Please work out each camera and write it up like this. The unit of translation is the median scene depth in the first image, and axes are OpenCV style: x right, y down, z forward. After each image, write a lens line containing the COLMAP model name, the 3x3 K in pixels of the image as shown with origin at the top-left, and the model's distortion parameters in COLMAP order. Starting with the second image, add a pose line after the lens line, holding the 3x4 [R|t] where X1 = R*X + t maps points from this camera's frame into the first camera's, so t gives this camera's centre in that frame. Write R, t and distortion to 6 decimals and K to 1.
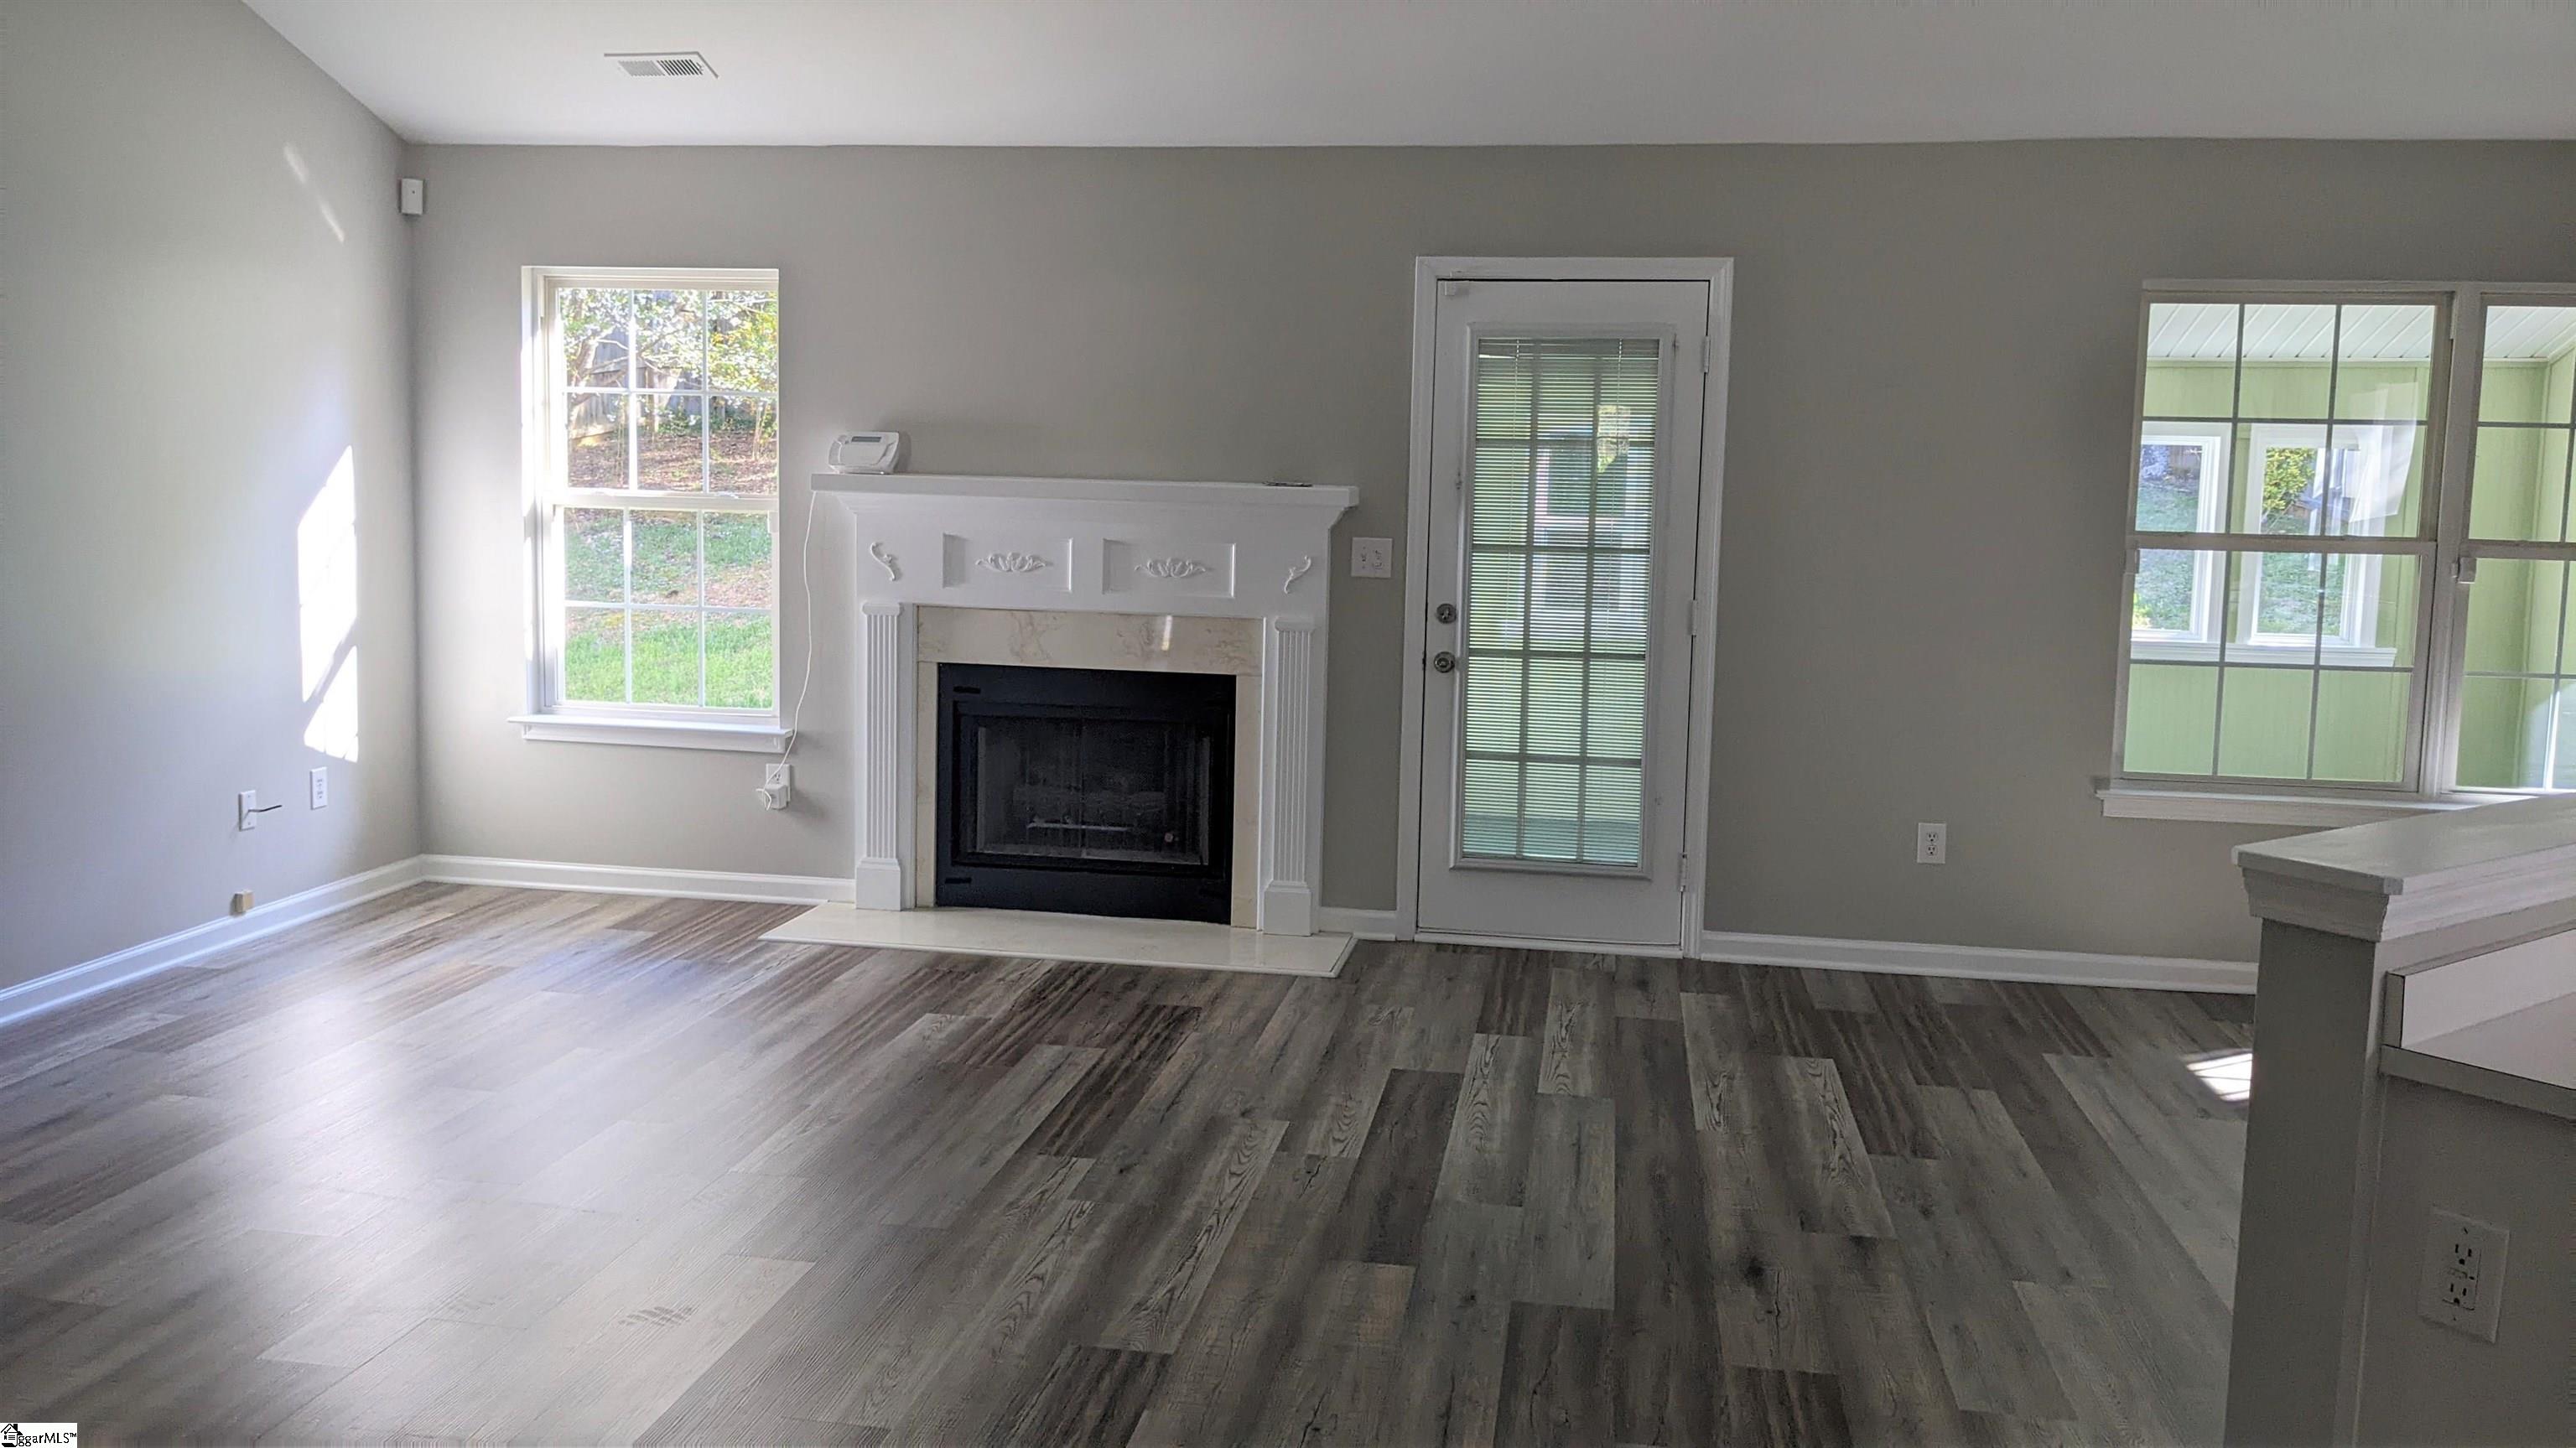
lens RADIAL K [[2131.8, 0, 1257.5], [0, 2131.8, 673.7], [0, 0, 1]] dist [0.060339, -0.021333]
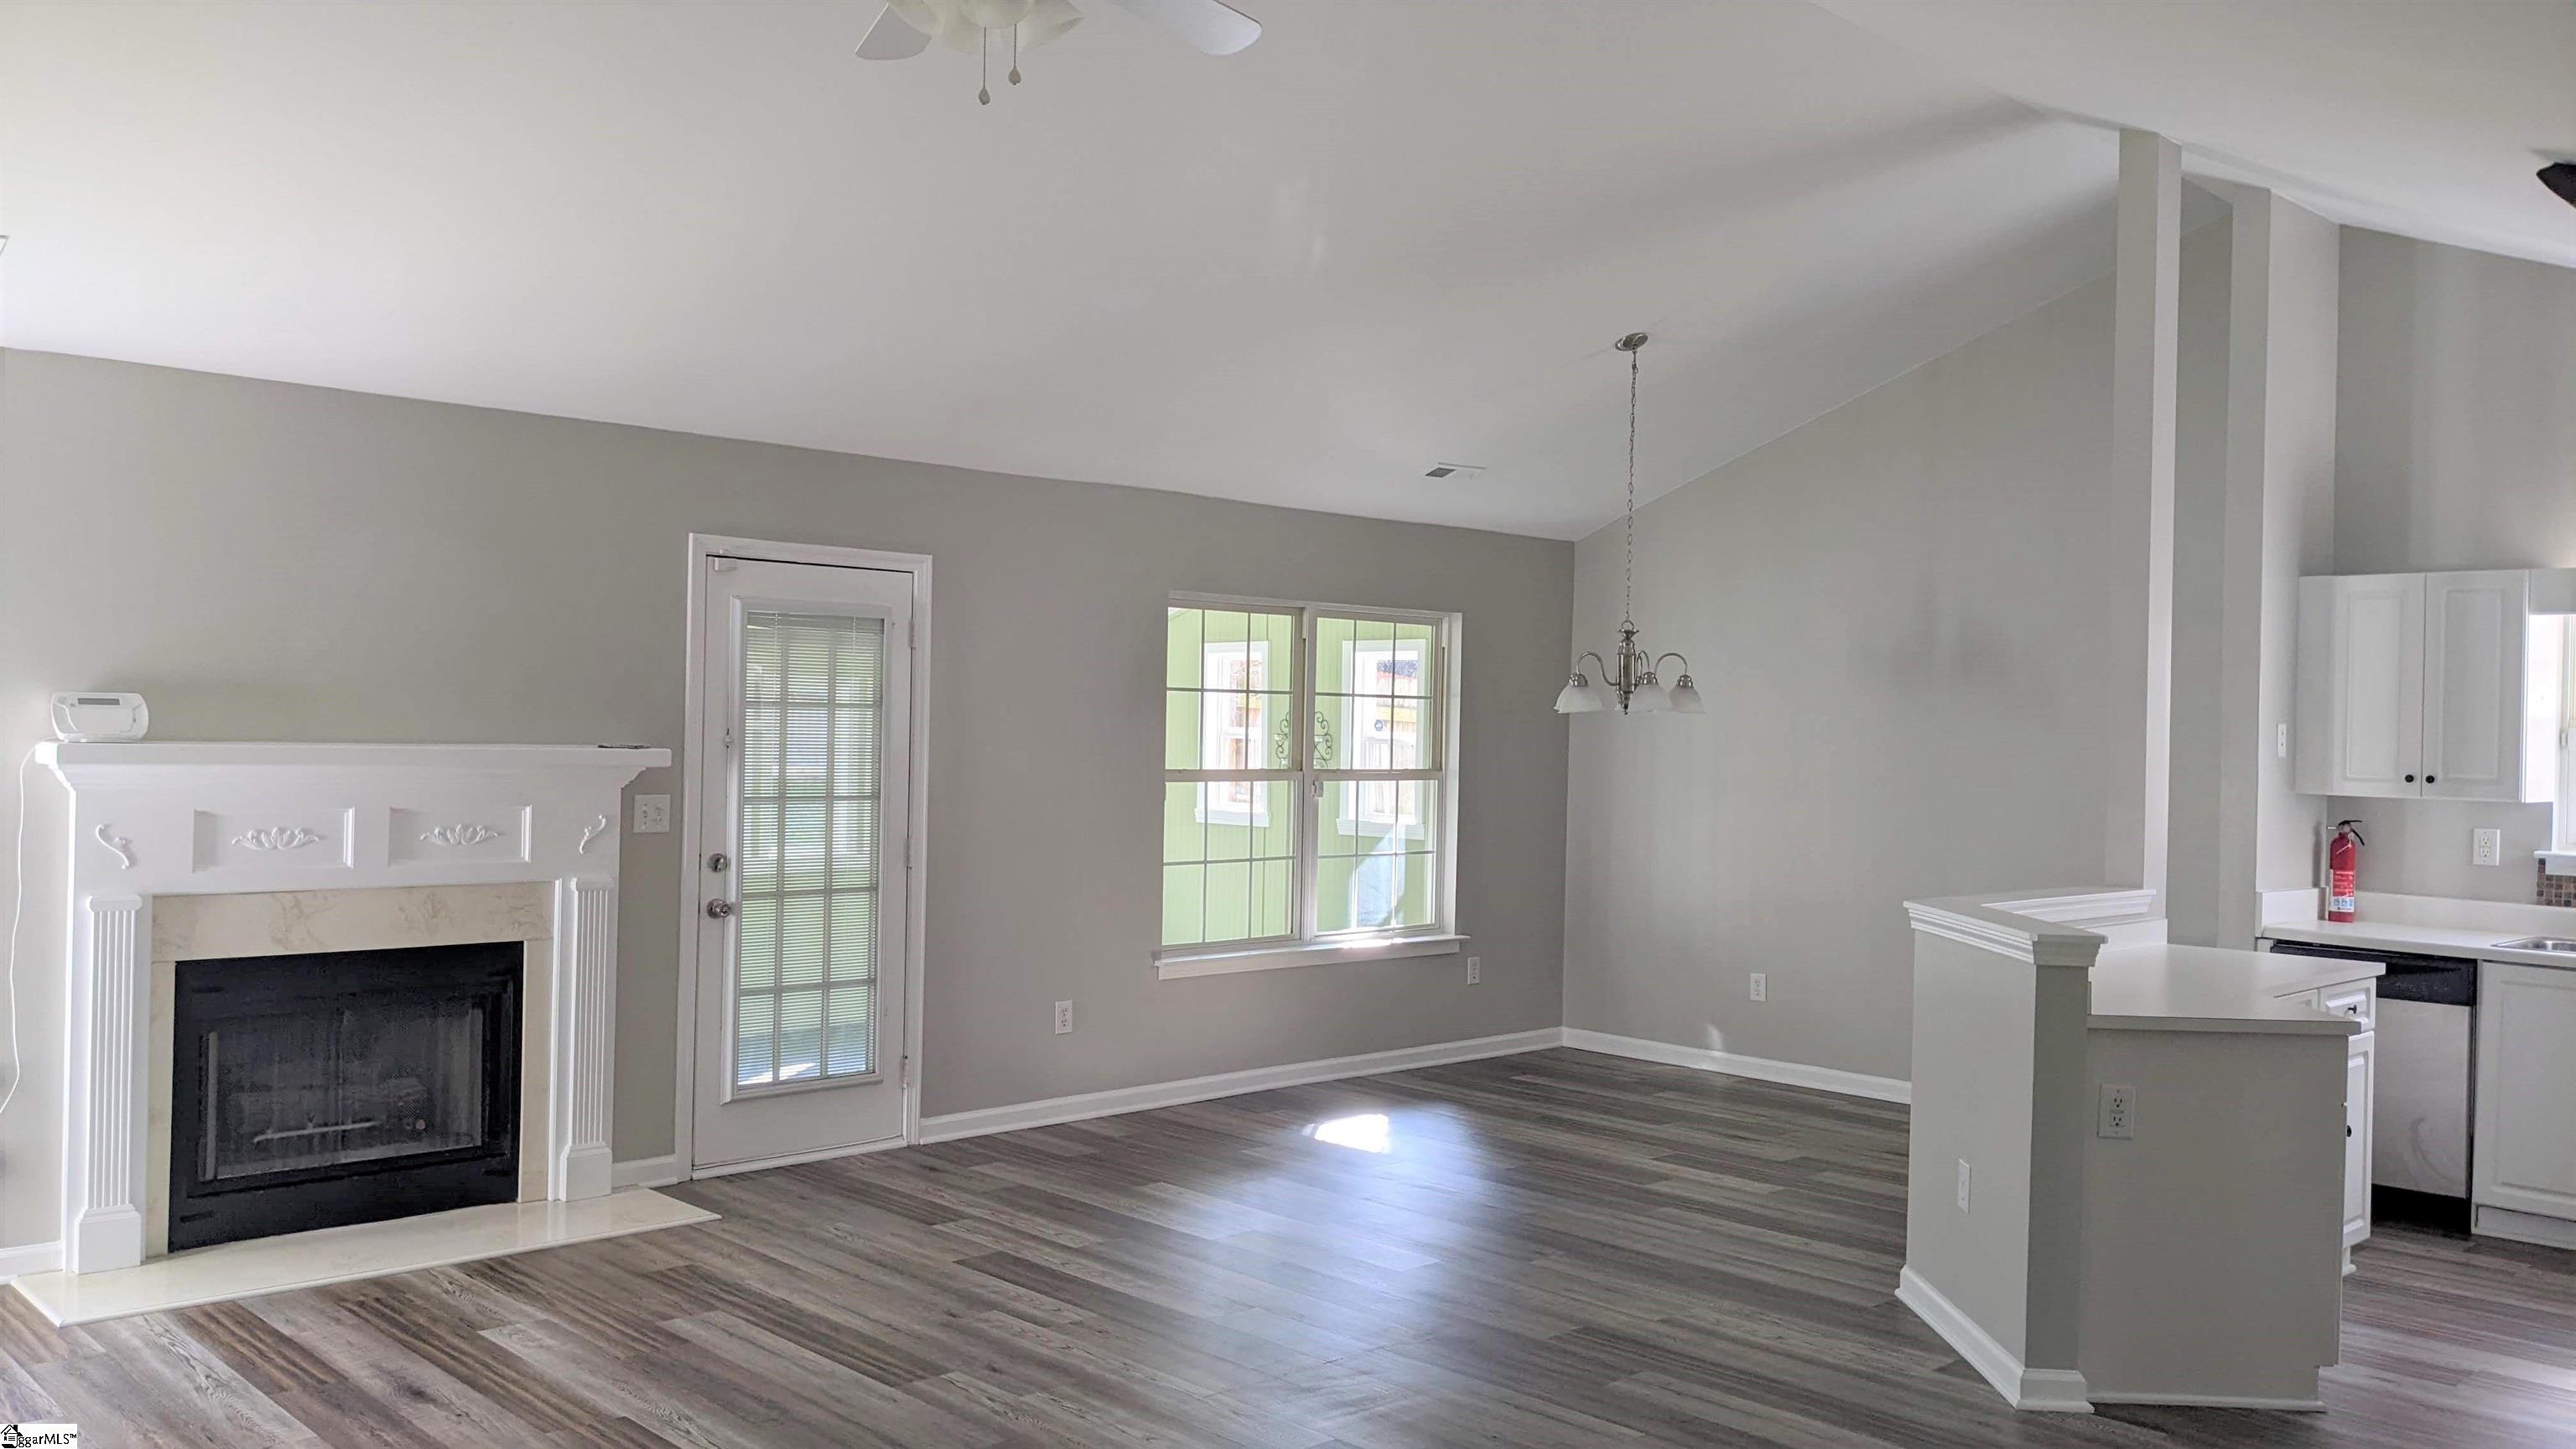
lens RADIAL K [[2004.9, 0, 1261.7], [0, 2004.9, 707.3], [0, 0, 1]] dist [0.055660, -0.089610]
pose [[0.602350, -0.004519, 0.798219, -0.550842], [0.074229, 0.995968, -0.050376, -0.034621], [-0.794773, 0.089595, 0.600257, 0.168683]]
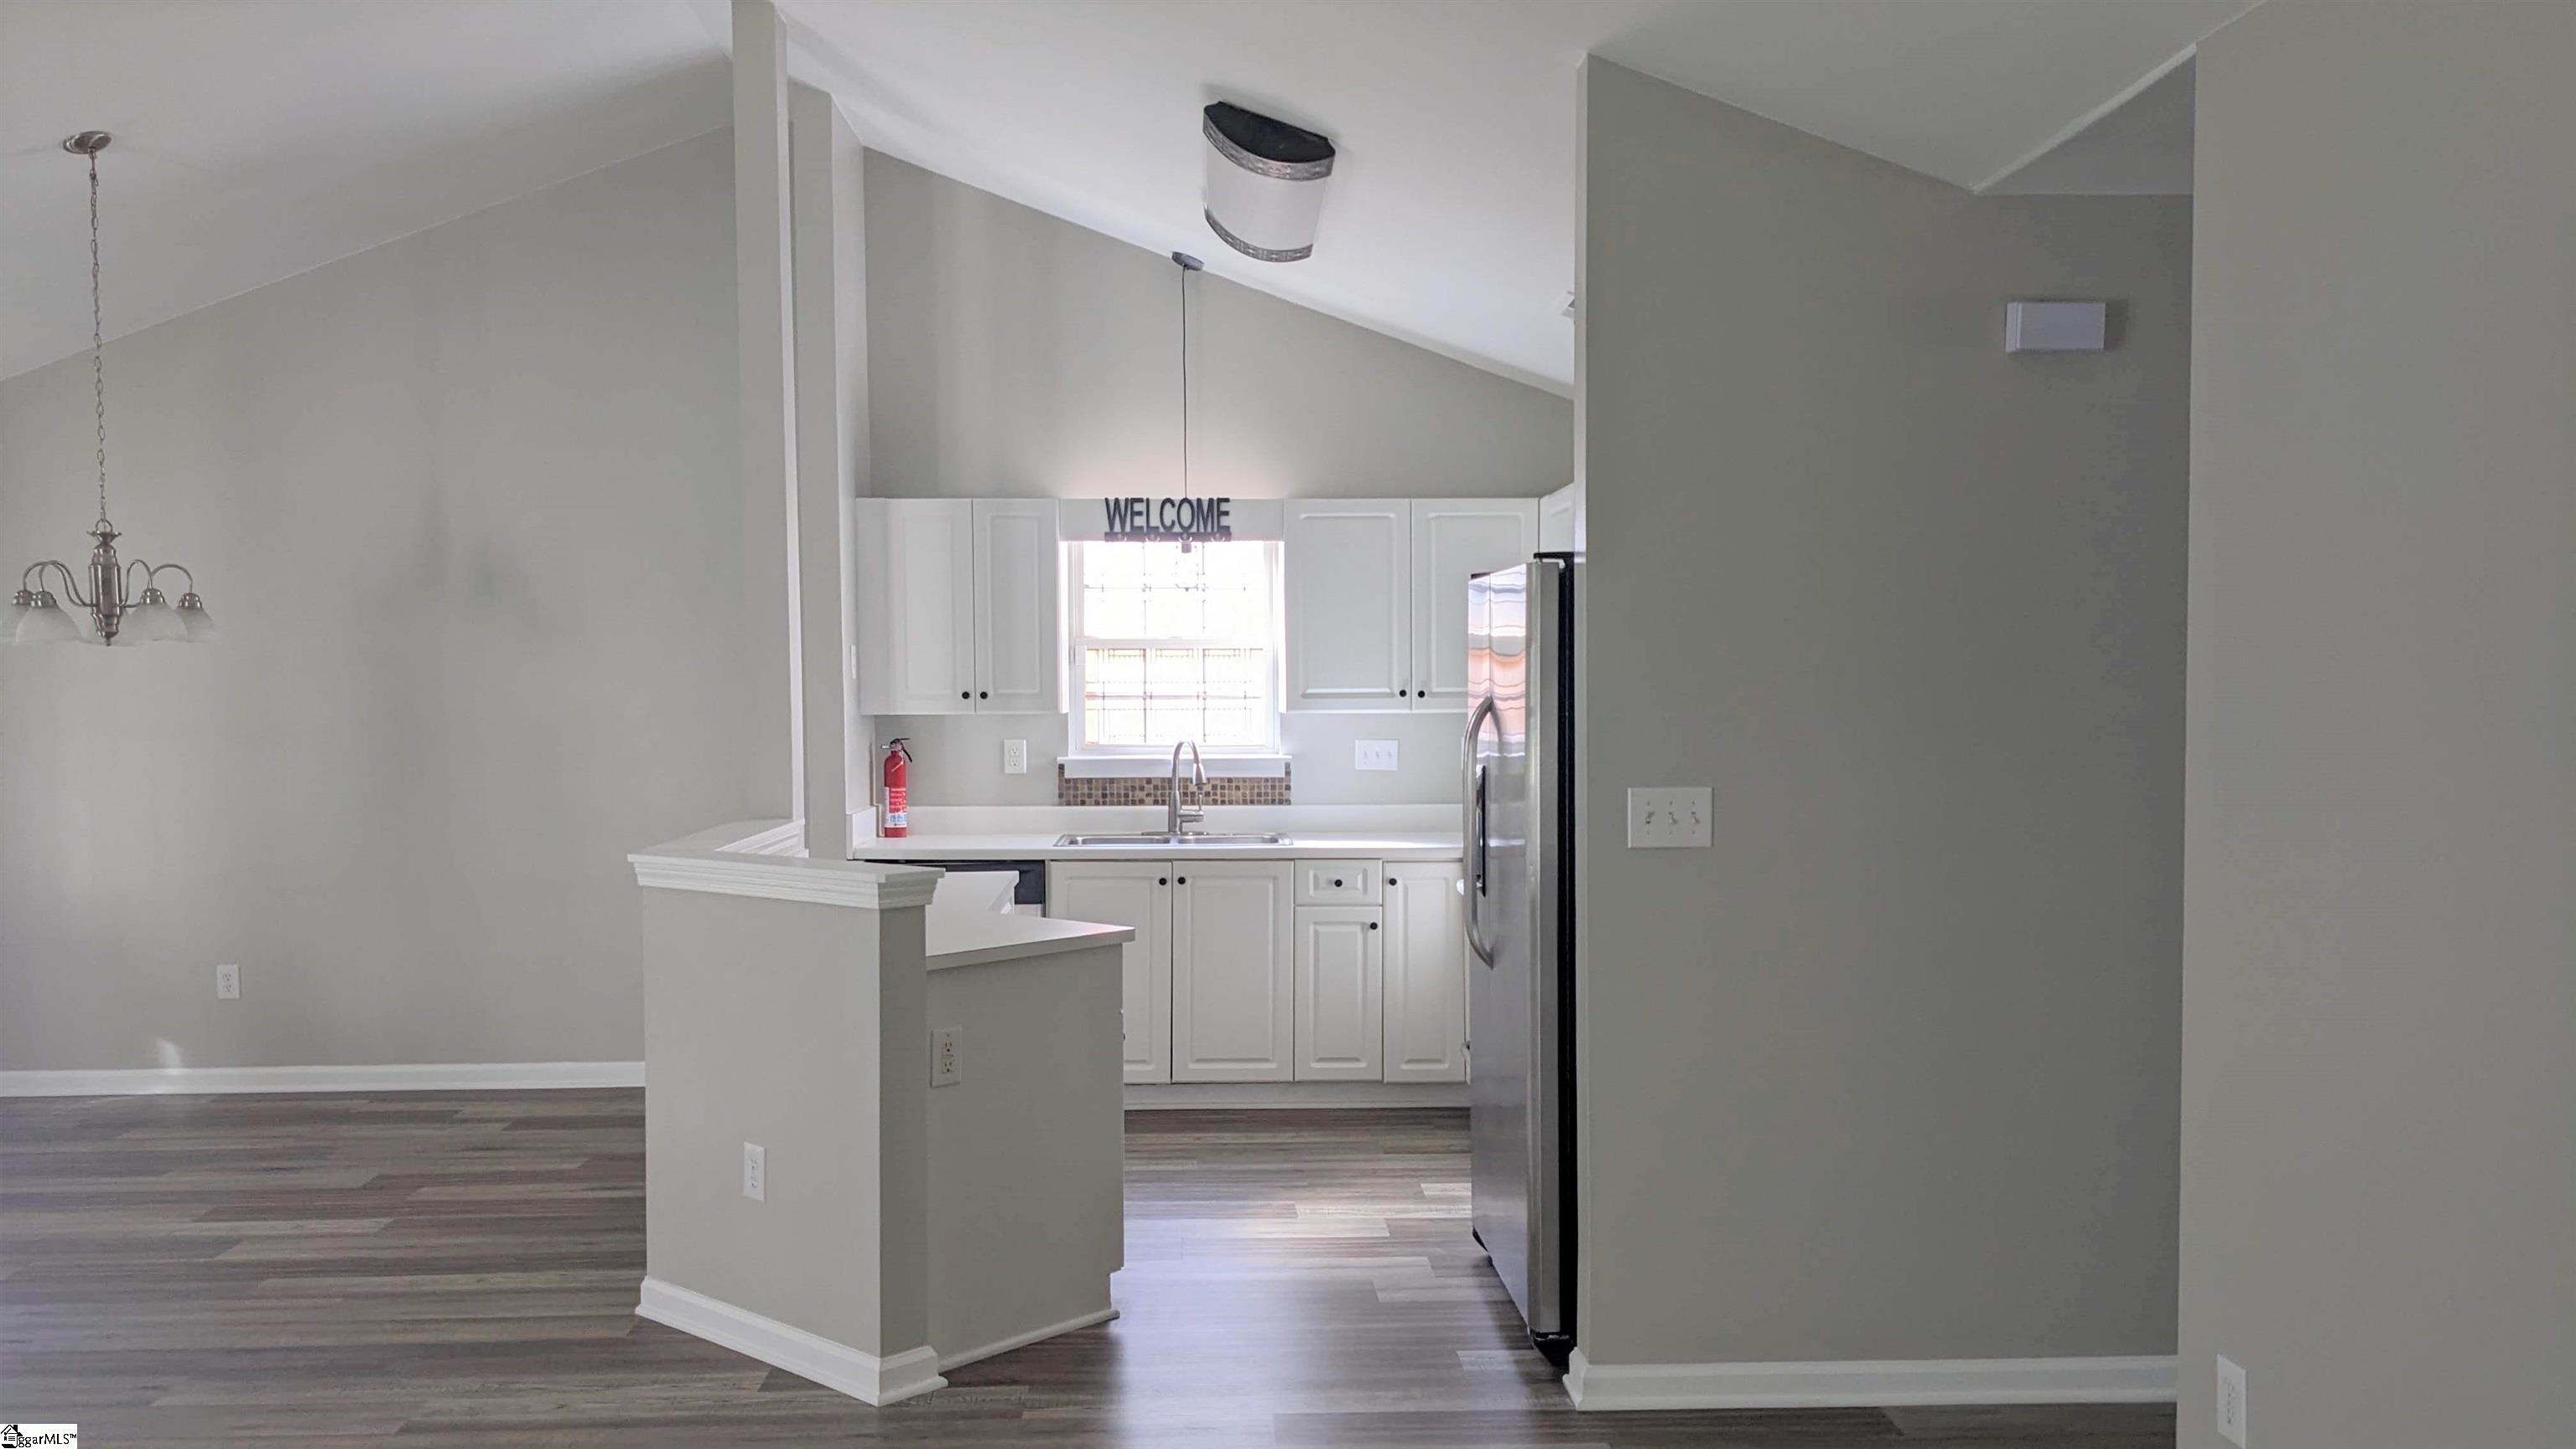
lens RADIAL K [[2004.9, 0, 1284.7], [0, 2004.9, 750.5], [0, 0, 1]] dist [0.055660, -0.089610]
pose [[-0.203230, -0.058380, 0.977389, -0.463253], [0.101432, 0.991595, 0.080320, -0.046136], [-0.973863, 0.115462, -0.195600, 0.368228]]
